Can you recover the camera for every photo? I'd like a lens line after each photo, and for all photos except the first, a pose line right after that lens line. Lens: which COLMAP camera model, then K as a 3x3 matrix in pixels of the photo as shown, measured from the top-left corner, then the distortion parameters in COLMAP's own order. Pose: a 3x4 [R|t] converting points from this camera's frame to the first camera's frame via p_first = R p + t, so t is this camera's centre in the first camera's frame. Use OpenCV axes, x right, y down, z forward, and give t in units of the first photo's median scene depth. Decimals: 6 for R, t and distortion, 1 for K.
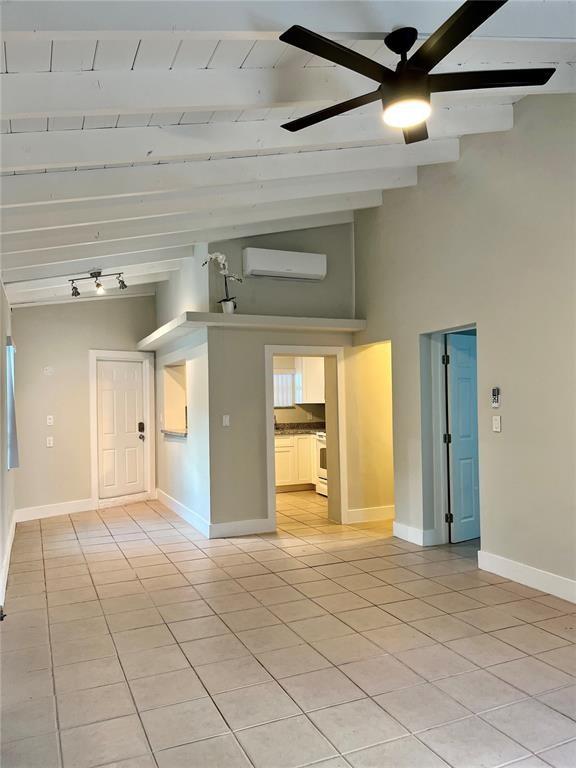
lens RADIAL K [[588.3, 0, 287.3], [0, 588.3, 392.4], [0, 0, 1]] dist [0.043349, -0.001329]
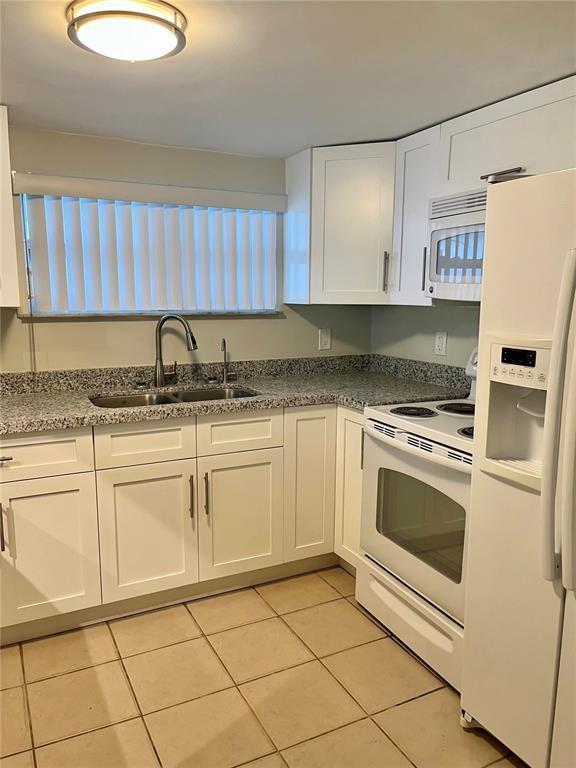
lens RADIAL K [[584.1, 0, 292.3], [0, 584.1, 386.1], [0, 0, 1]] dist [0.030053, -0.007041]
pose [[0.997437, 0.008608, 0.071031, -0.007476], [-0.020708, 0.984981, 0.171414, 0.011565], [-0.068489, -0.172446, 0.982635, 0.899960]]
